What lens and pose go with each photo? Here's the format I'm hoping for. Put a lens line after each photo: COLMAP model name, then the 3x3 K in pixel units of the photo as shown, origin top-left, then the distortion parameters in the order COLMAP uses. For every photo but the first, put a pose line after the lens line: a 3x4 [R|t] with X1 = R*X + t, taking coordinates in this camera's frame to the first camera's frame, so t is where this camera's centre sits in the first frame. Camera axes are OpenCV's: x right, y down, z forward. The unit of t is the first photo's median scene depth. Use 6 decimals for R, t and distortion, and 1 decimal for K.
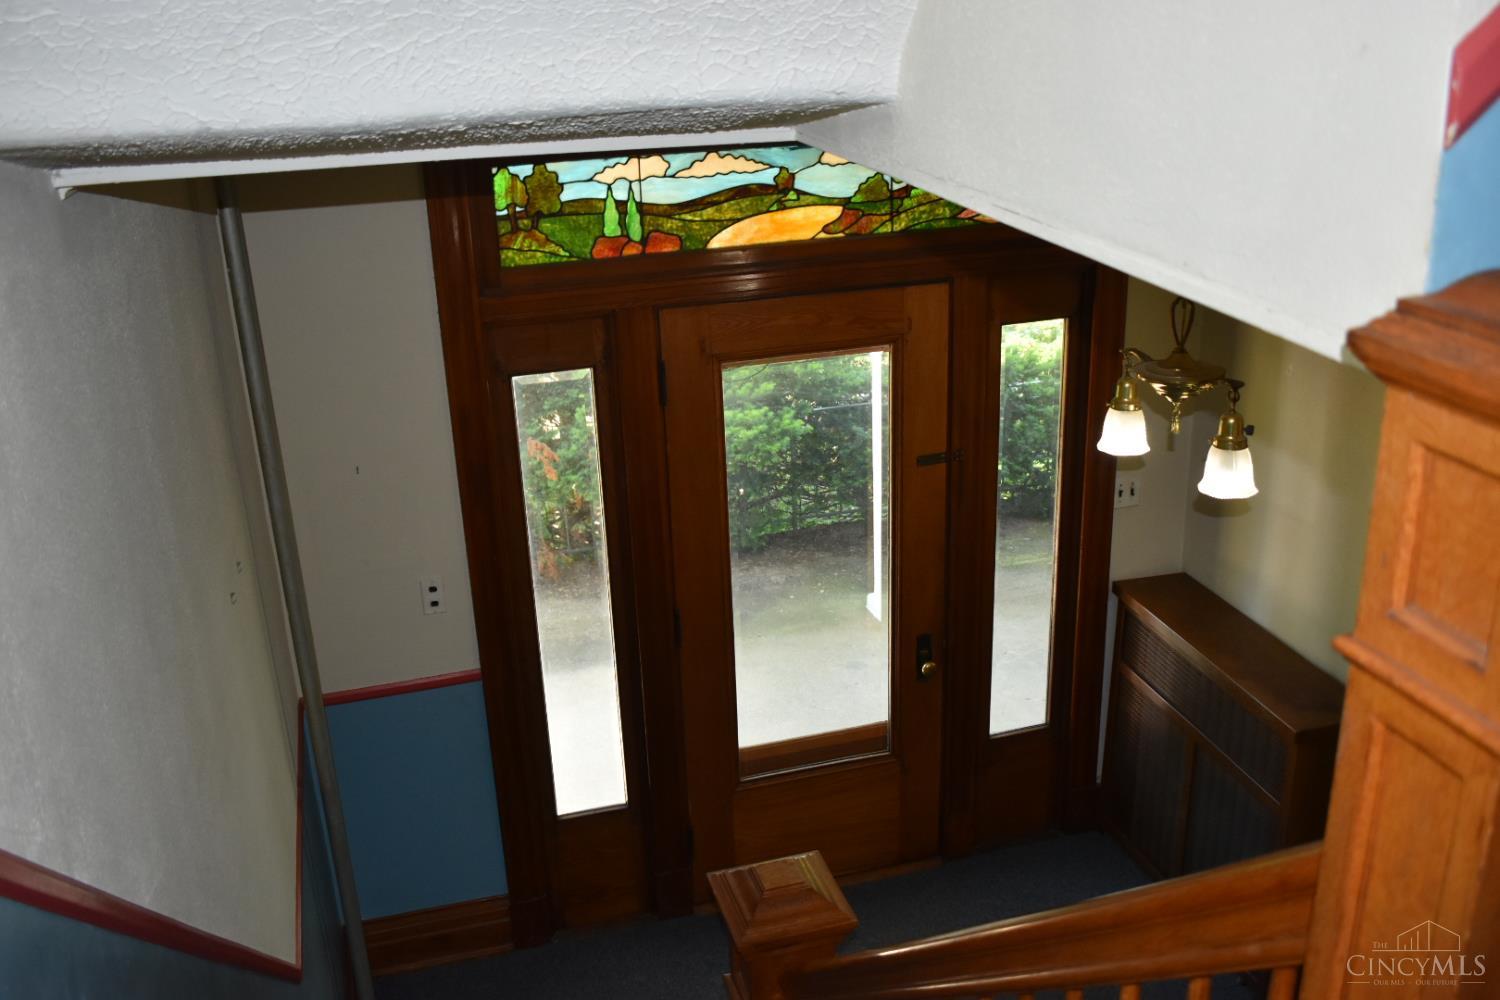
lens RADIAL K [[1334.8, 0, 750.3], [0, 1334.8, 491.3], [0, 0, 1]] dist [-0.057199, -0.002002]
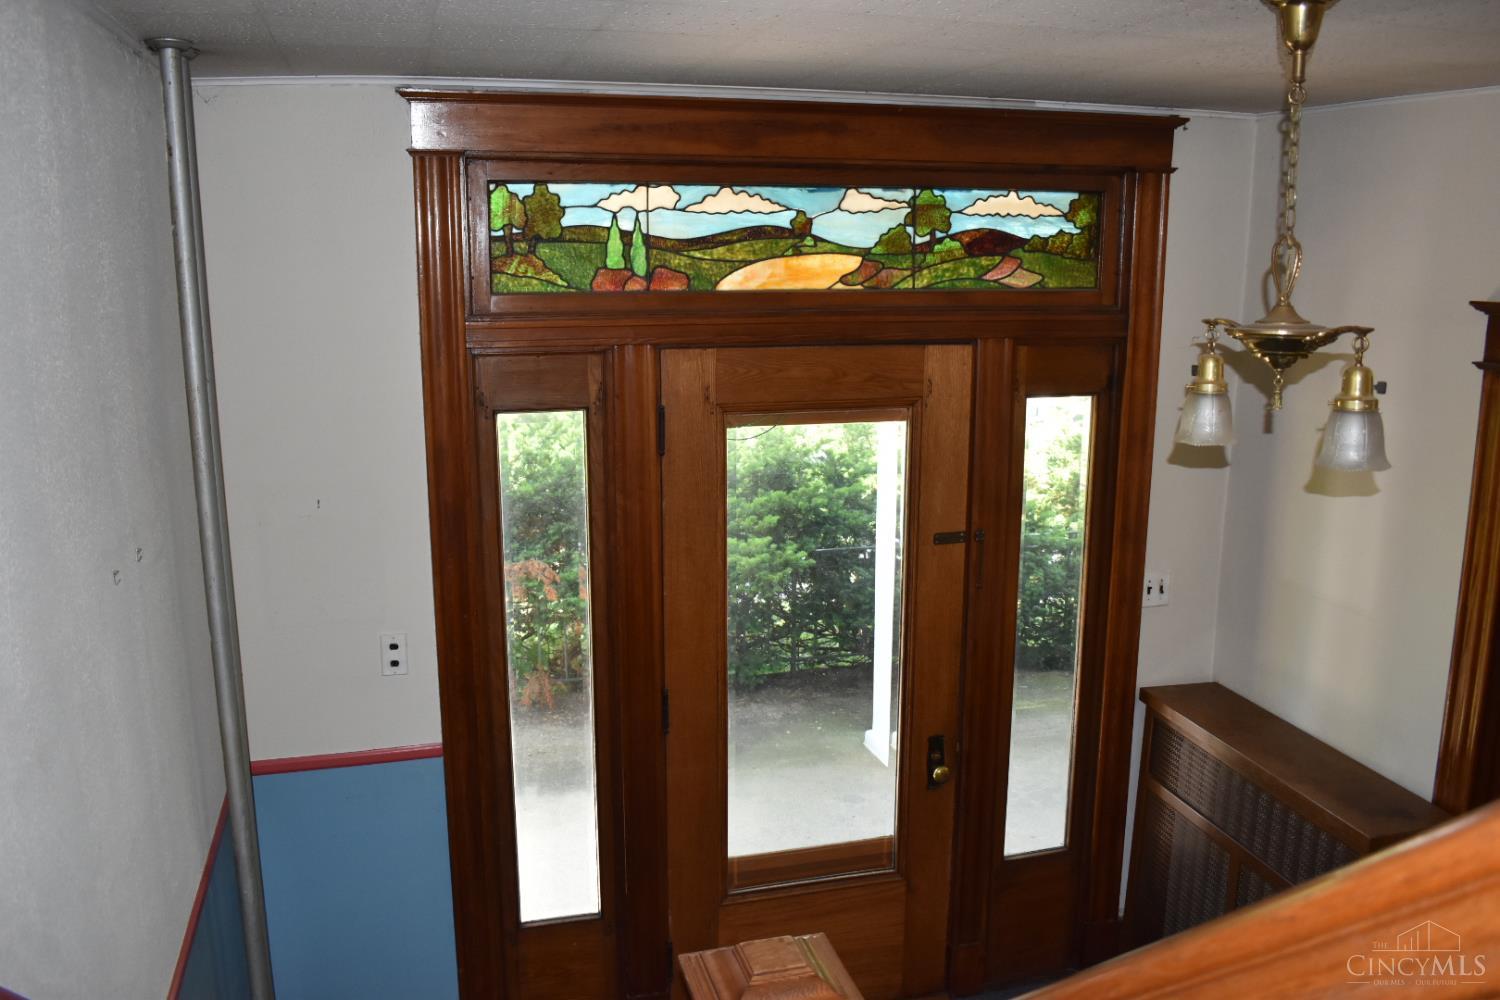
lens RADIAL K [[1196.6, 0, 749.0], [0, 1196.6, 506.7], [0, 0, 1]] dist [-0.071550, 0.011329]
pose [[0.999233, 0.038777, -0.005369, 0.000872], [-0.039142, 0.987573, -0.152212, 0.089114], [-0.000600, 0.152305, 0.988333, 0.186637]]
